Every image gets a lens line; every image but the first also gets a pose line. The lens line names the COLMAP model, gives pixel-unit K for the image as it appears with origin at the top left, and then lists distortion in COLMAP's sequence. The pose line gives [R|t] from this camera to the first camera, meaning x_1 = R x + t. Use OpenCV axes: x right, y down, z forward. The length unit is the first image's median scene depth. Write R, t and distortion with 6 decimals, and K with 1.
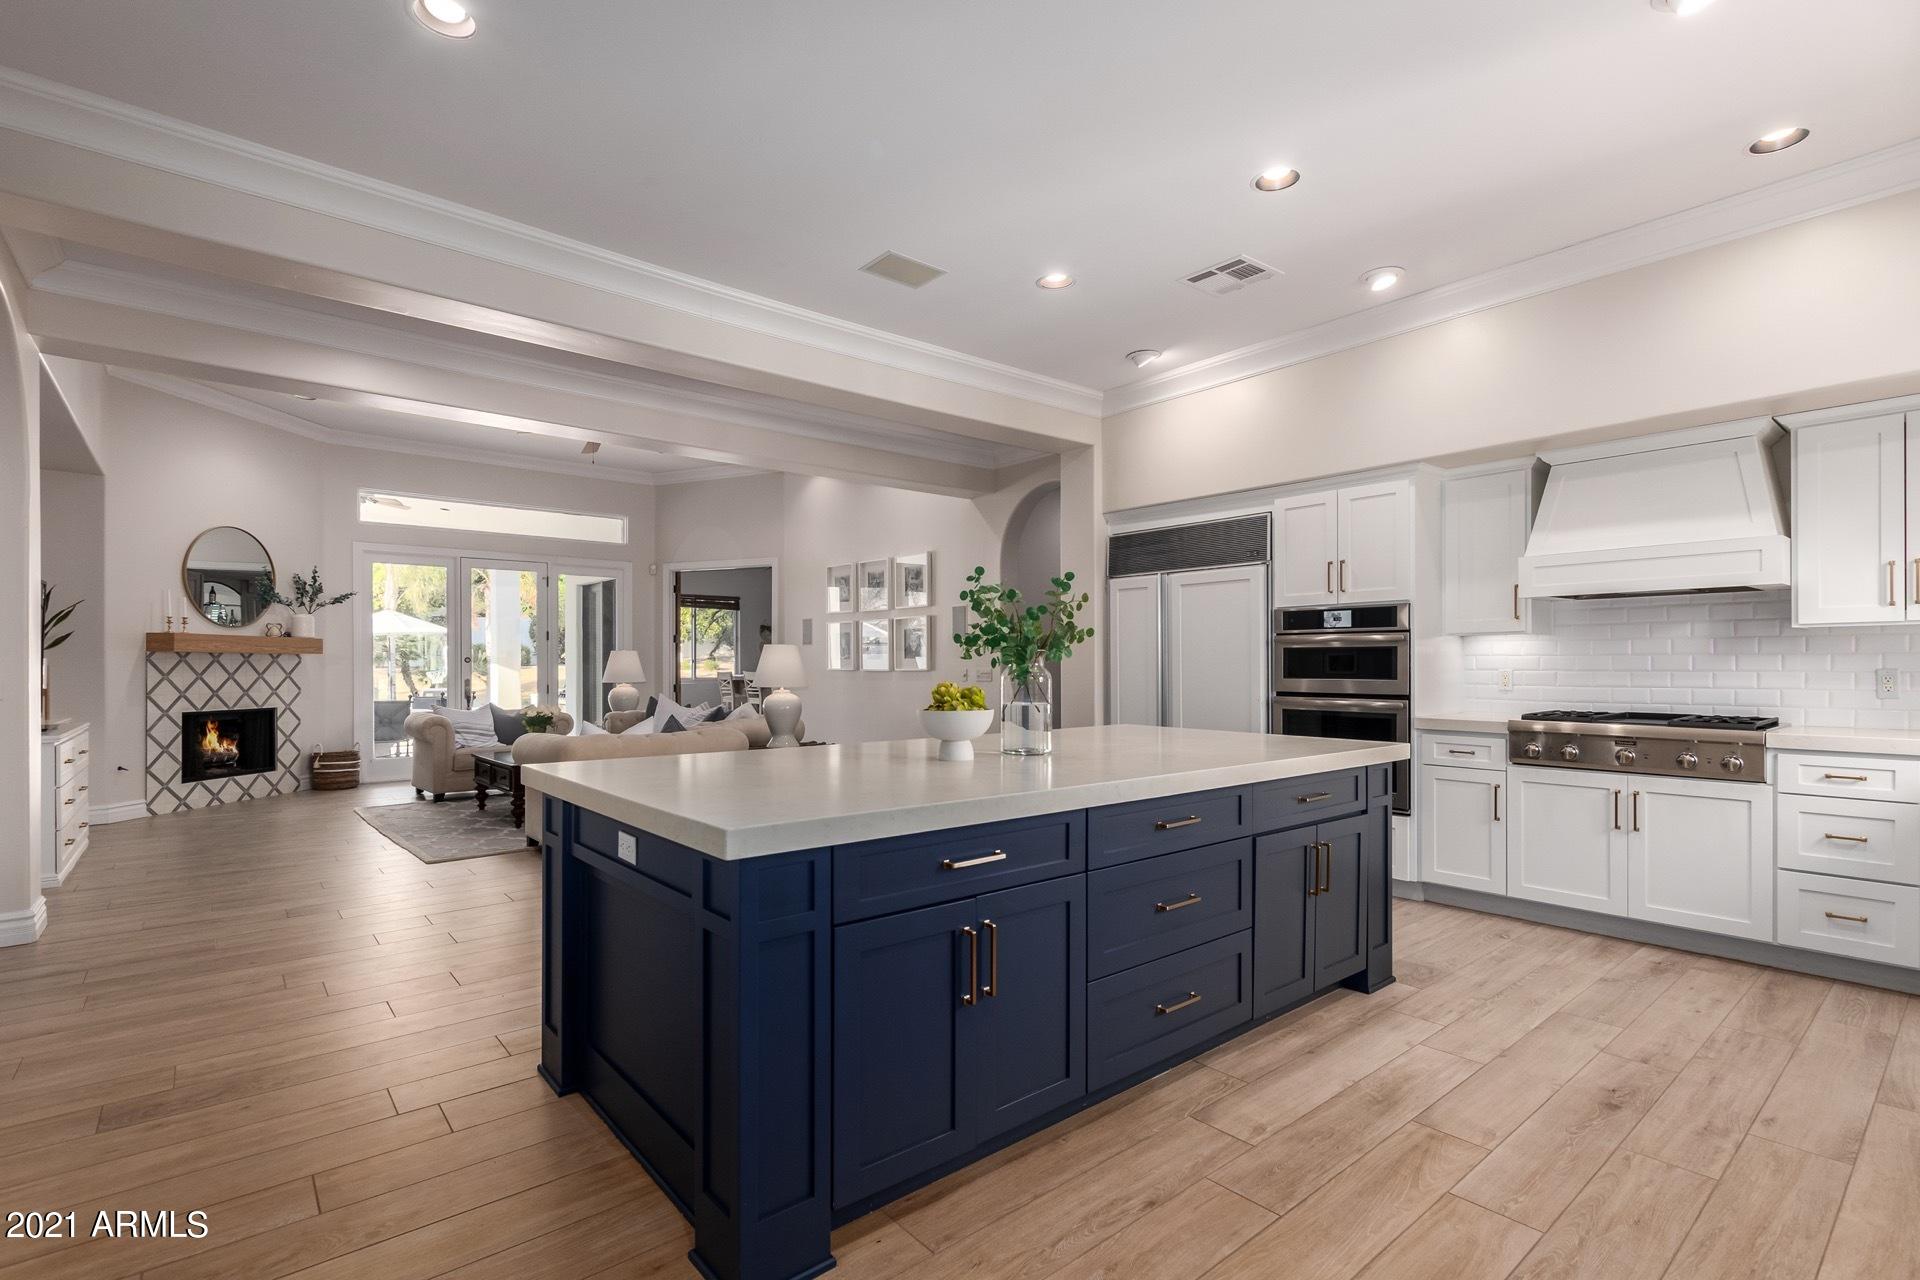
lens RADIAL K [[877.6, 0, 966.0], [0, 877.6, 658.8], [0, 0, 1]] dist [0.000597, 0.000070]
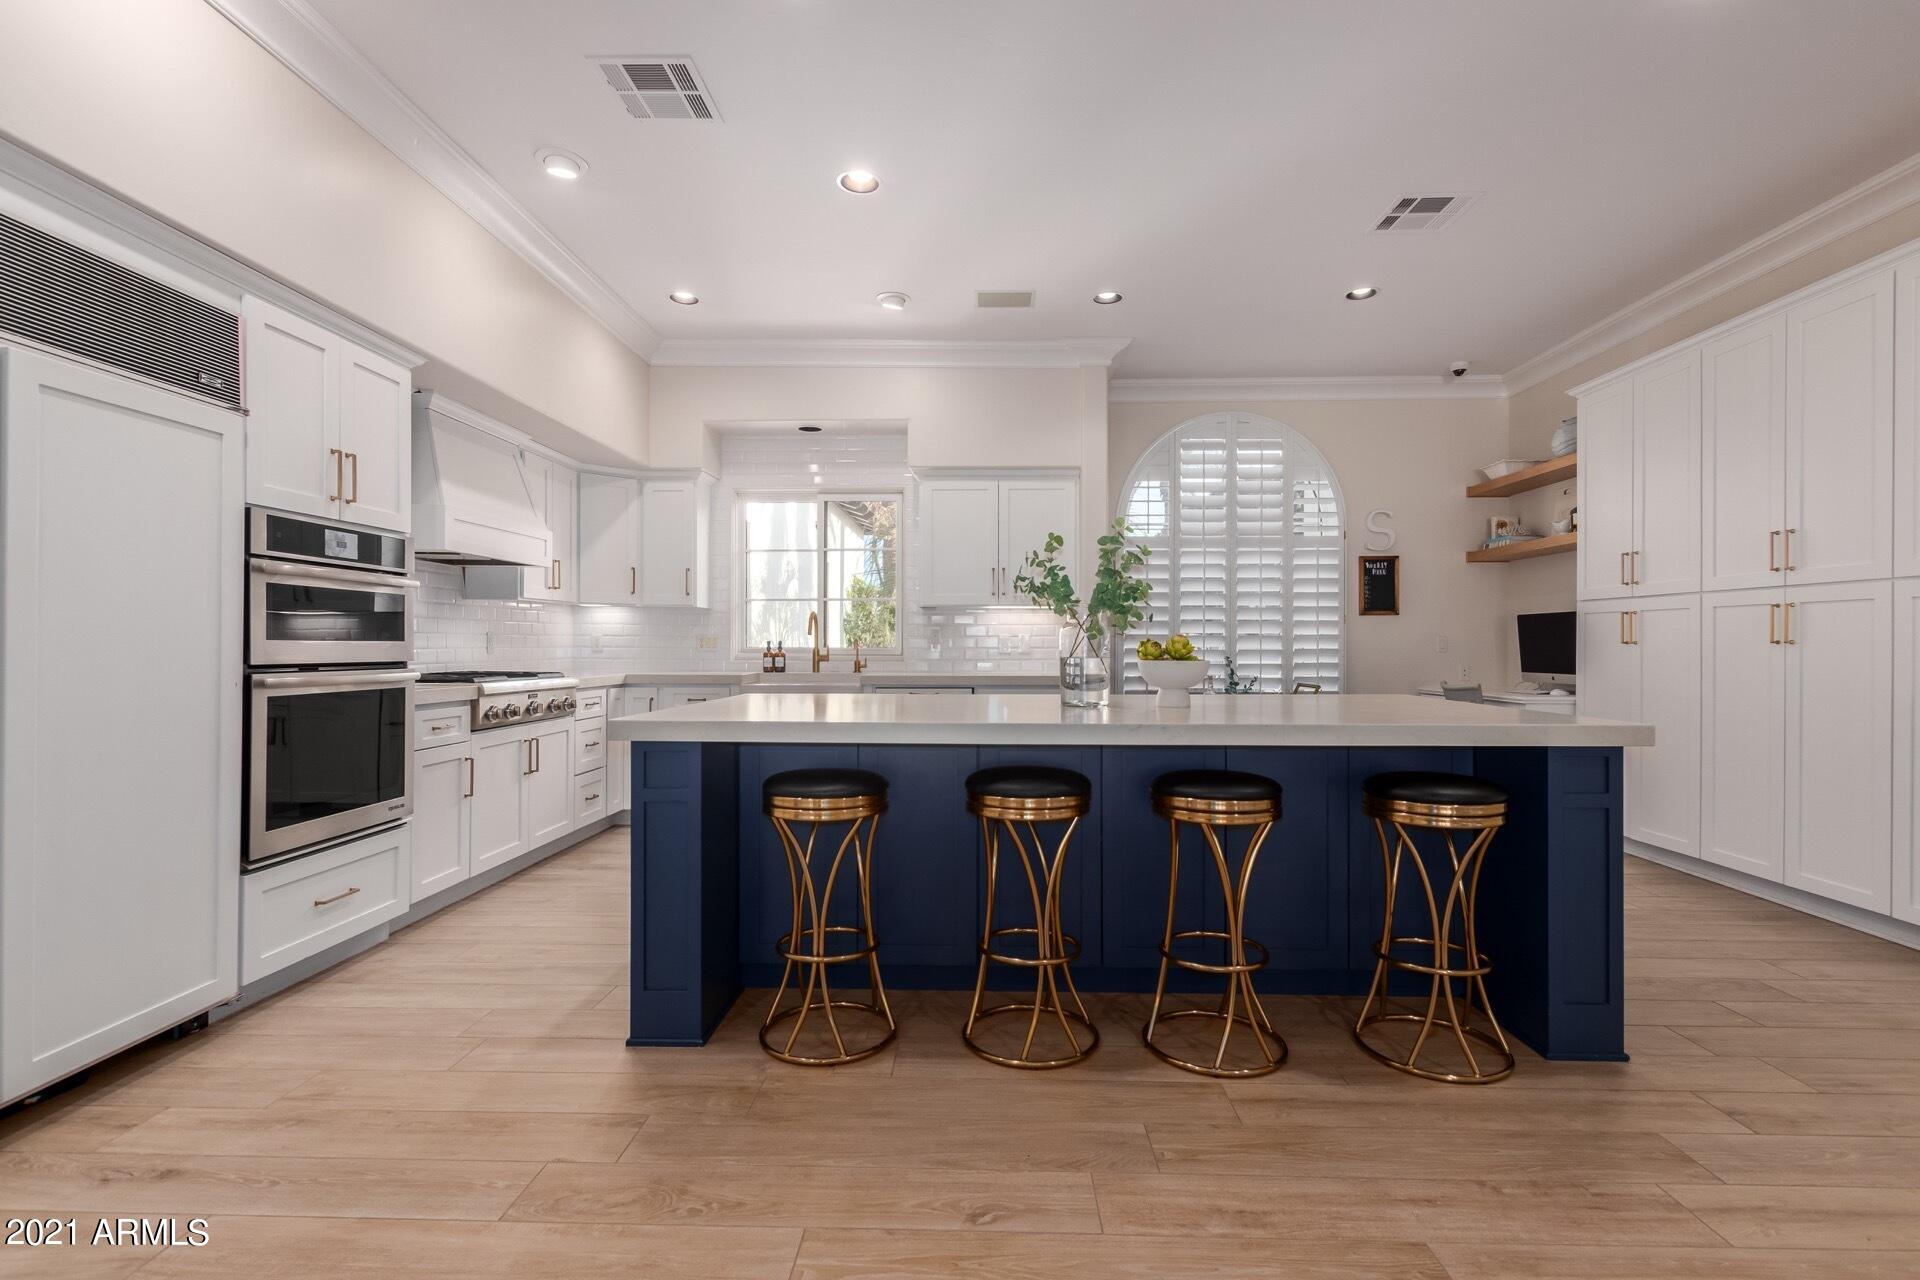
lens RADIAL K [[872.1, 0, 958.6], [0, 872.1, 647.3], [0, 0, 1]] dist [0.003000, -0.000829]
pose [[-0.737541, -0.002457, 0.675298, -0.200806], [-0.006335, 0.999975, -0.003280, 0.016923], [-0.675272, -0.006697, -0.737538, 0.724079]]
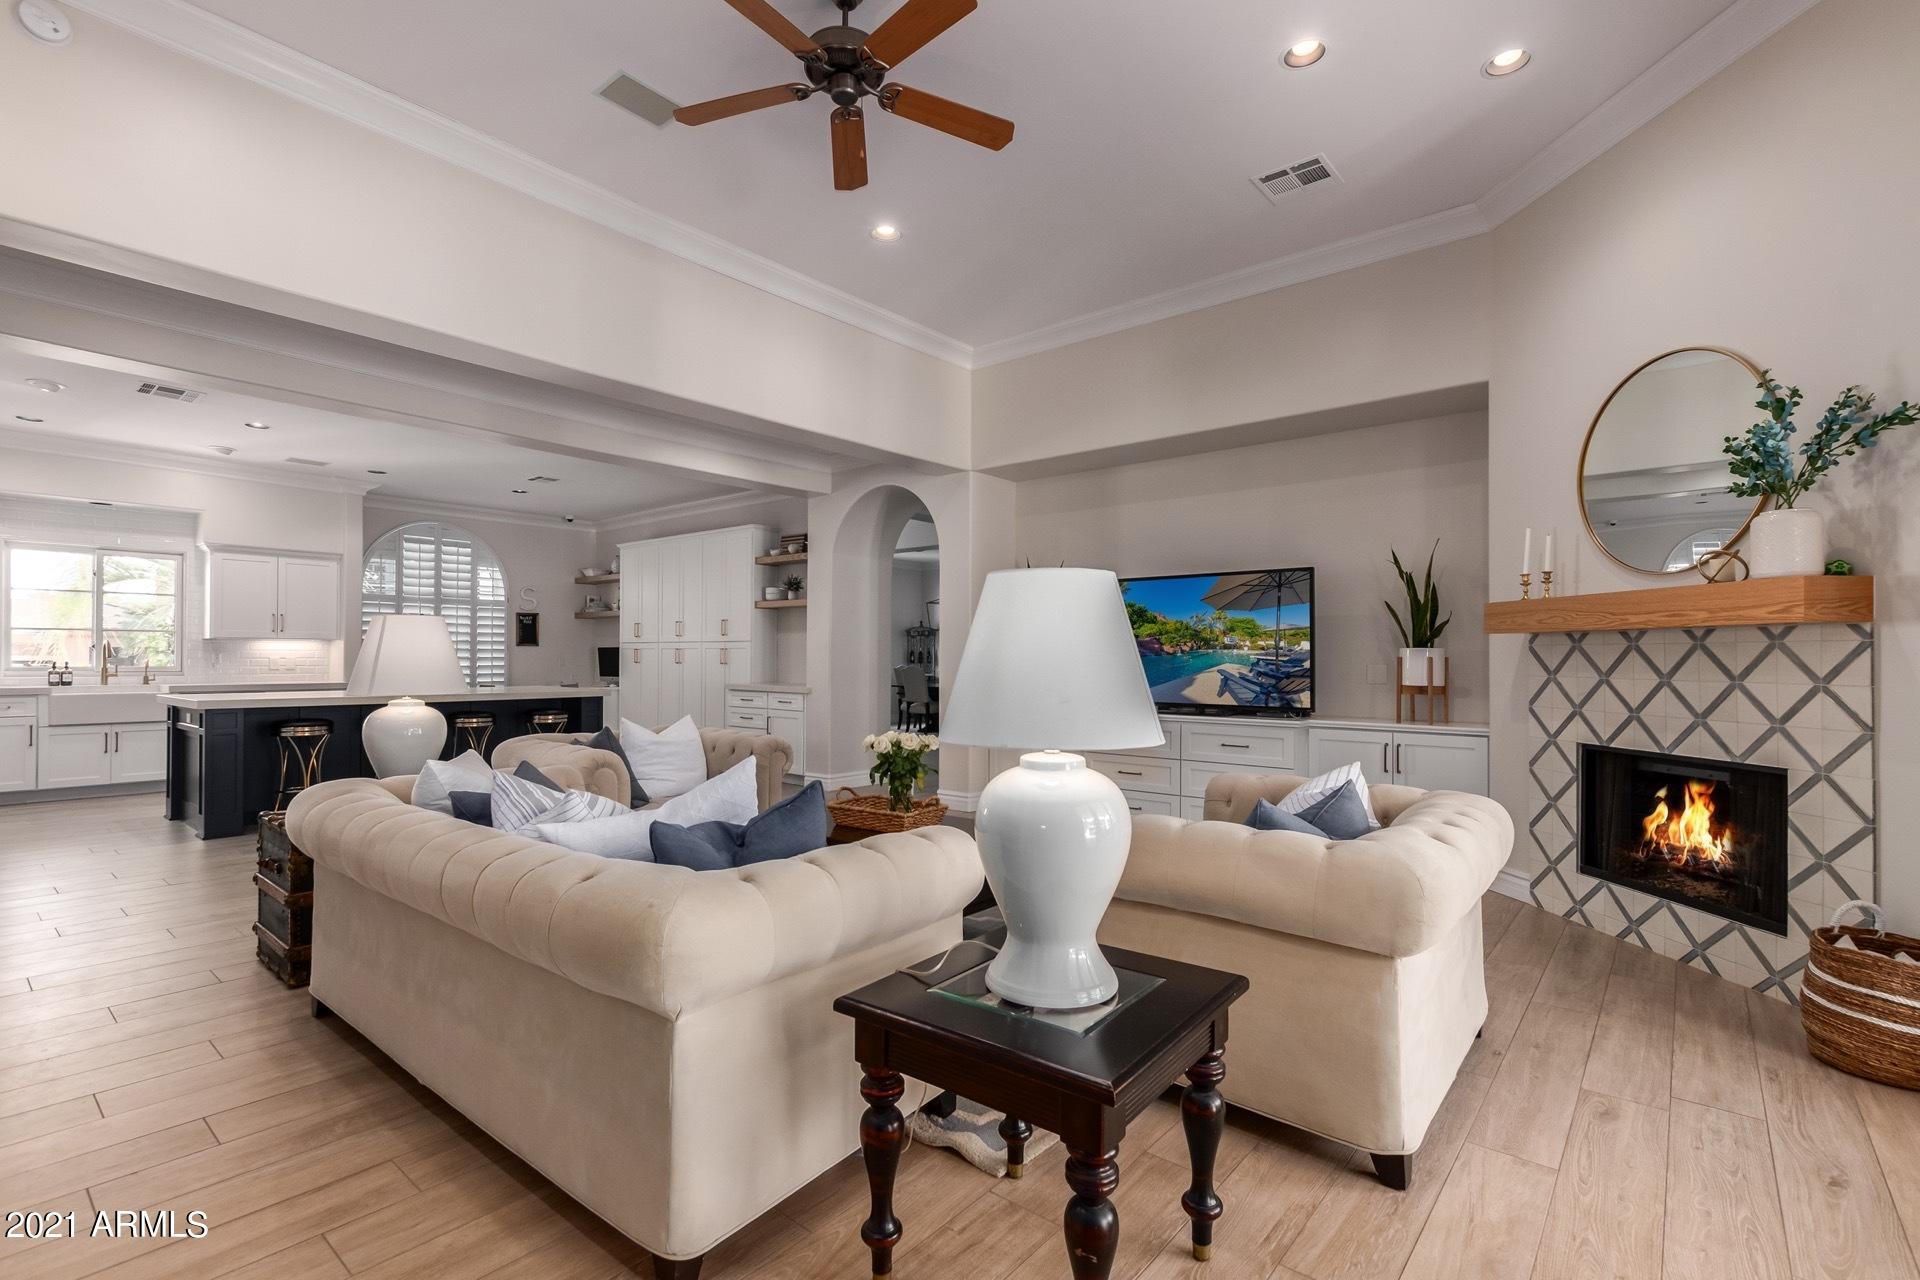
lens RADIAL K [[877.6, 0, 966.0], [0, 877.6, 658.8], [0, 0, 1]] dist [0.000597, 0.000070]
pose [[-0.985060, -0.002561, -0.172195, -0.407924], [-0.001323, 0.999972, -0.007304, 0.012704], [0.172209, -0.006967, -0.985036, 1.424701]]
